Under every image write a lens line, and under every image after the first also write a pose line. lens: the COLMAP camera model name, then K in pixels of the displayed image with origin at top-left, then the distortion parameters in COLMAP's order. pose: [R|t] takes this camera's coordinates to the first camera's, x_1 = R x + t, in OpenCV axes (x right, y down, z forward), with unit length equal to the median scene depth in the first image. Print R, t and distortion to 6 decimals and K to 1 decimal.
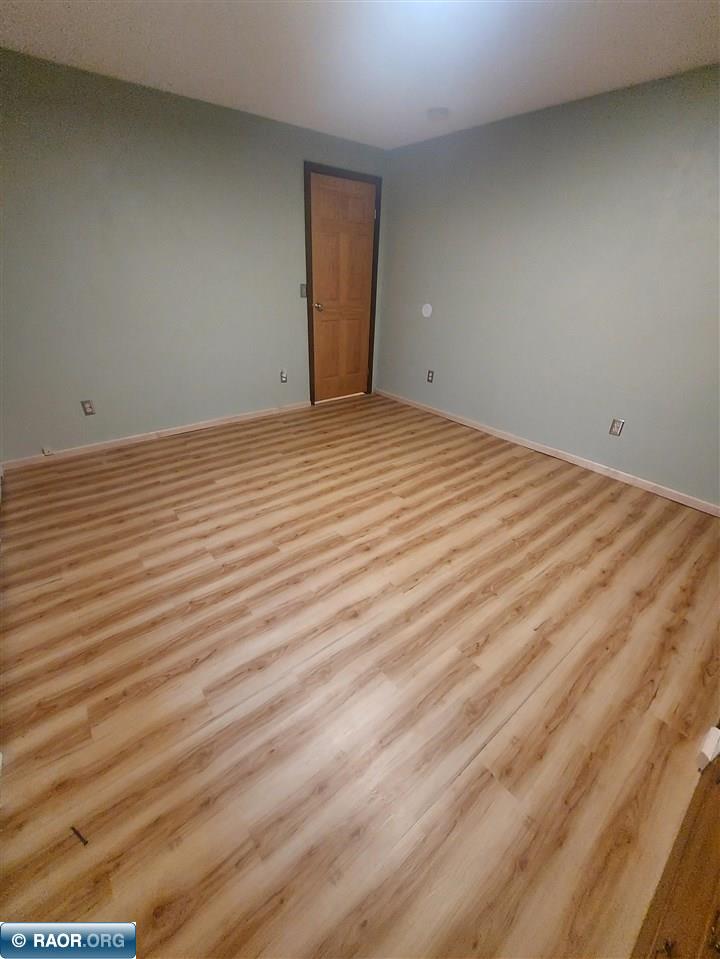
lens RADIAL K [[386.0, 0, 352.0], [0, 386.0, 479.3], [0, 0, 1]] dist [-0.013253, -0.000863]
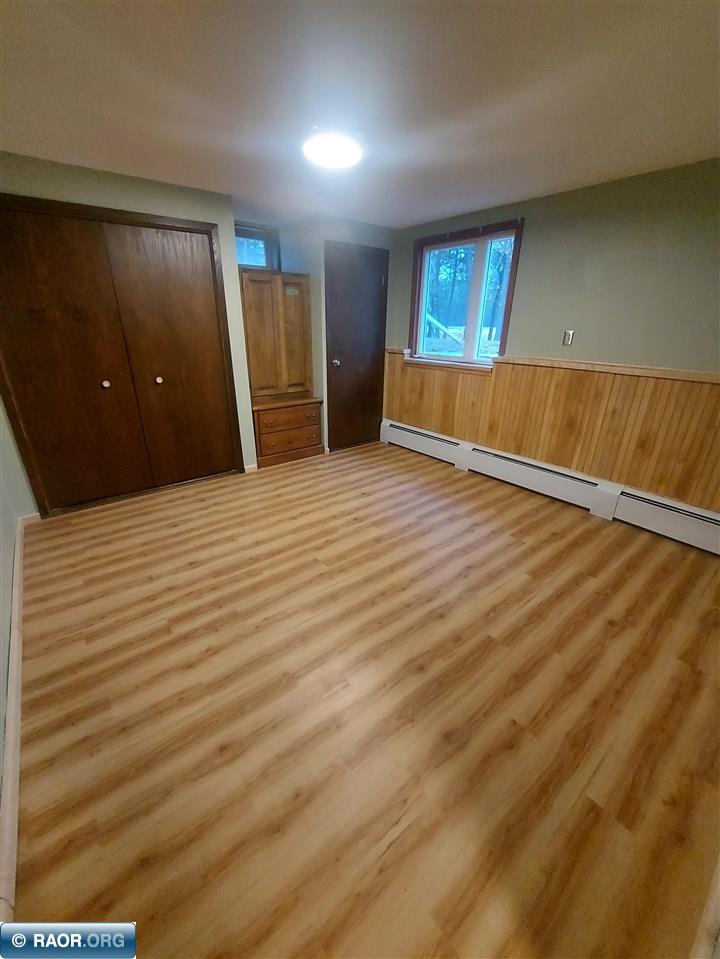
lens RADIAL K [[386.0, 0, 352.0], [0, 386.0, 479.3], [0, 0, 1]] dist [-0.013253, -0.000863]
pose [[-0.999354, -0.034063, -0.011422, 0.063347], [-0.030448, 0.634253, 0.772525, -0.854182], [-0.019070, 0.772374, -0.634881, 1.510261]]
